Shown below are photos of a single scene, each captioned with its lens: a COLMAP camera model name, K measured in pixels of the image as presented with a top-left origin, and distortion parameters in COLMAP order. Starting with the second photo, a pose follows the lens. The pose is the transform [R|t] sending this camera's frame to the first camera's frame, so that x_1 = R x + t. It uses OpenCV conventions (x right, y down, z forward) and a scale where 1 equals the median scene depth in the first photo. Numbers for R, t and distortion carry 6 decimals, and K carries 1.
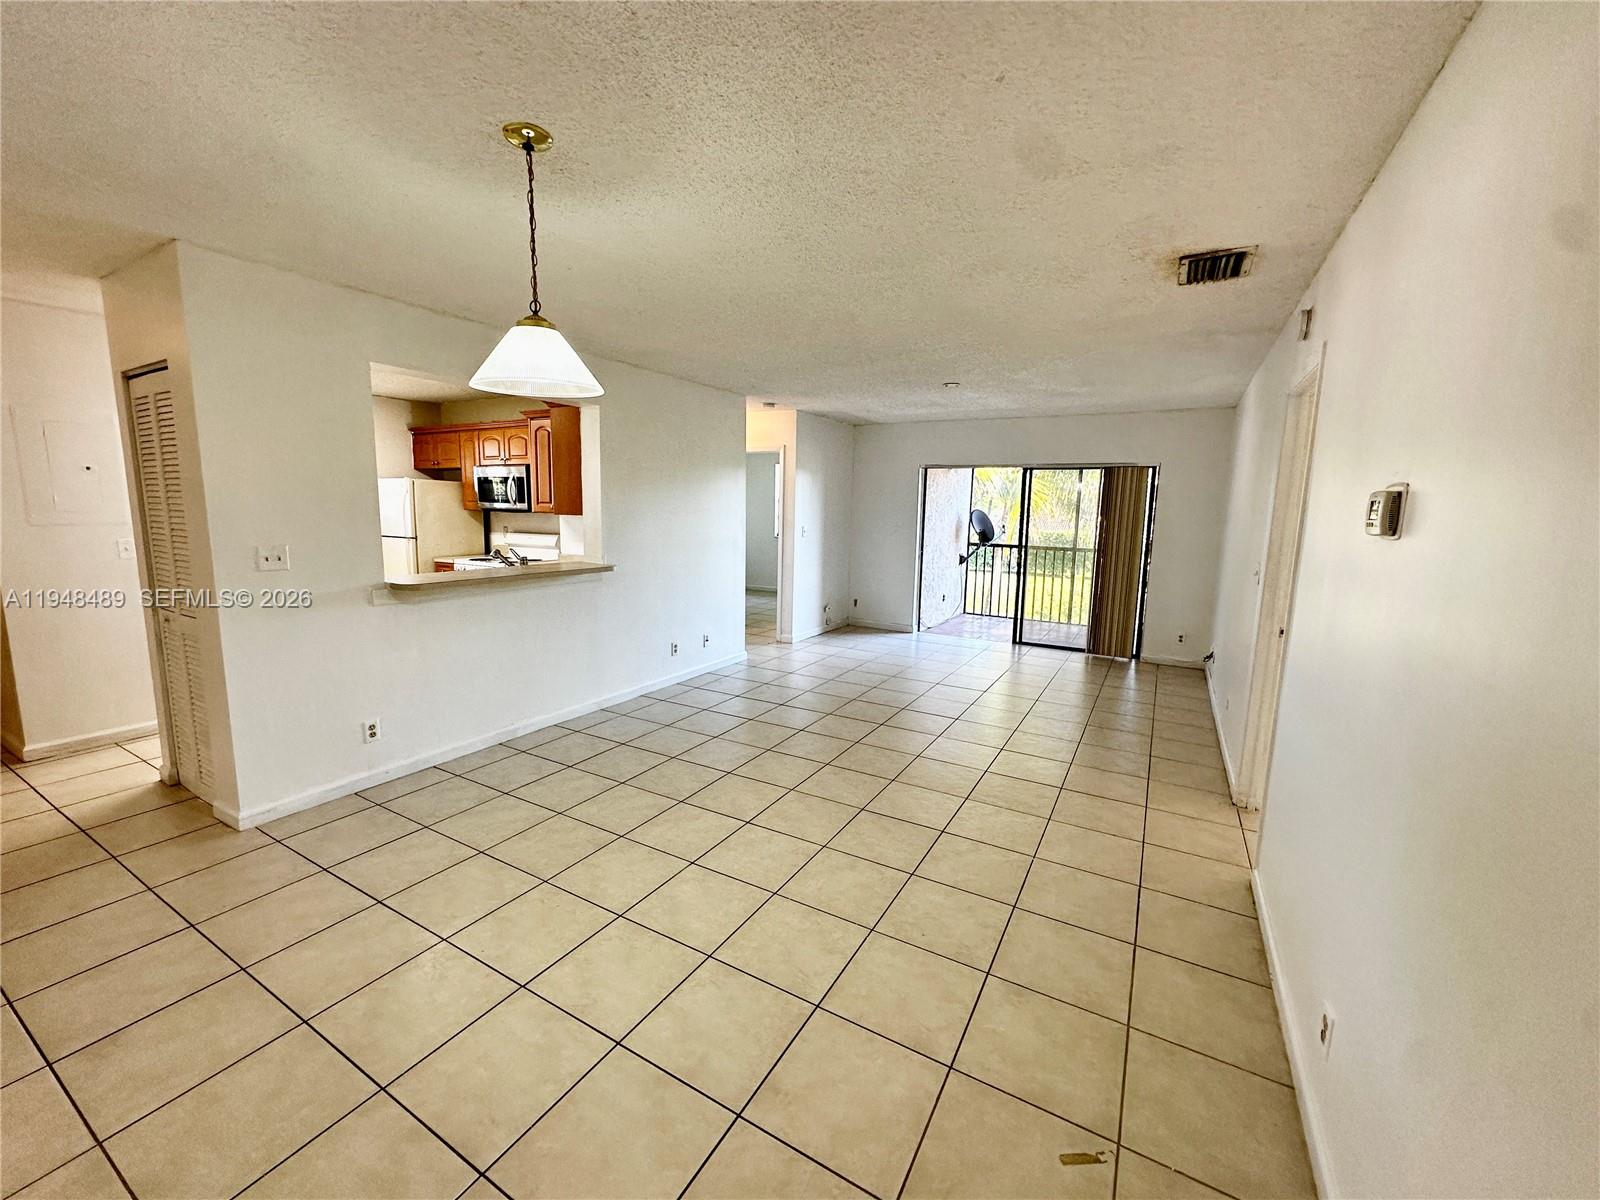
lens RADIAL K [[637.0, 0, 803.1], [0, 637.0, 599.6], [0, 0, 1]] dist [-0.010337, 0.000388]
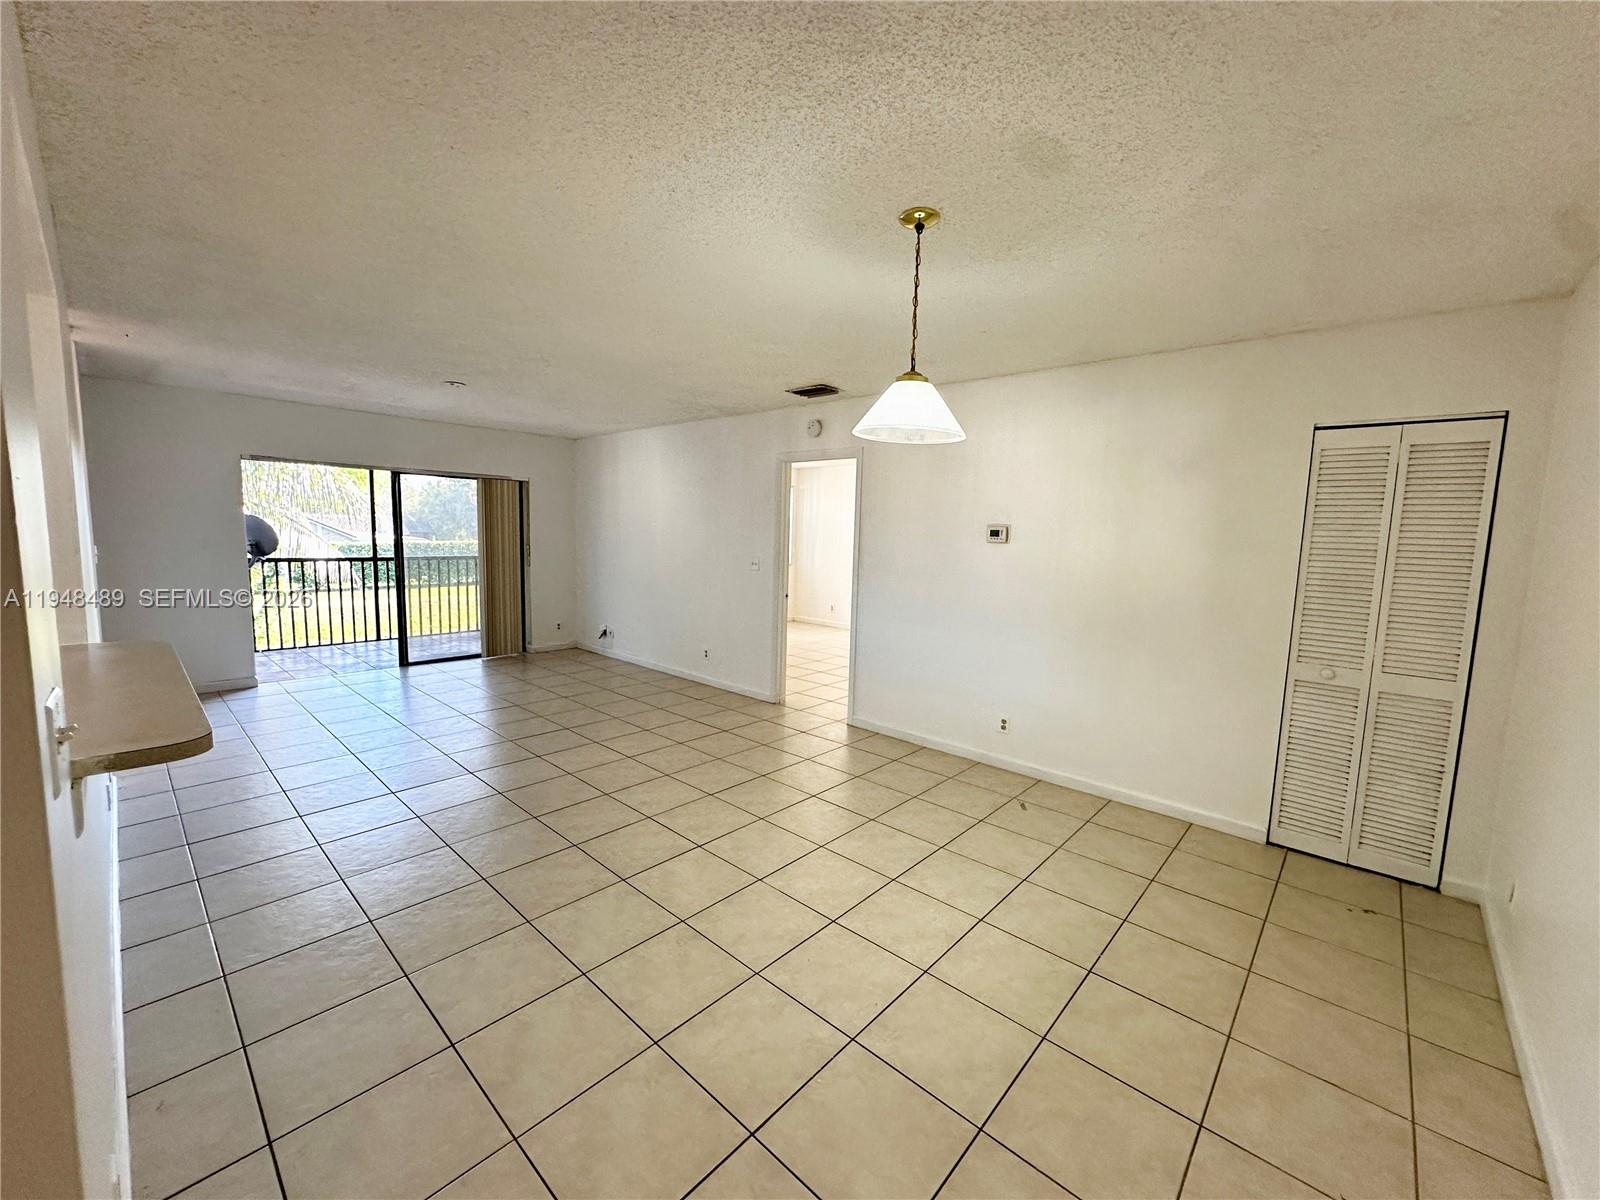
lens RADIAL K [[637.0, 0, 801.2], [0, 637.0, 594.1], [0, 0, 1]] dist [-0.010337, 0.000388]
pose [[0.214079, -0.113205, 0.970234, -0.428054], [0.118121, 0.988973, 0.089328, -0.047739], [-0.969648, 0.095482, 0.225090, 0.258555]]
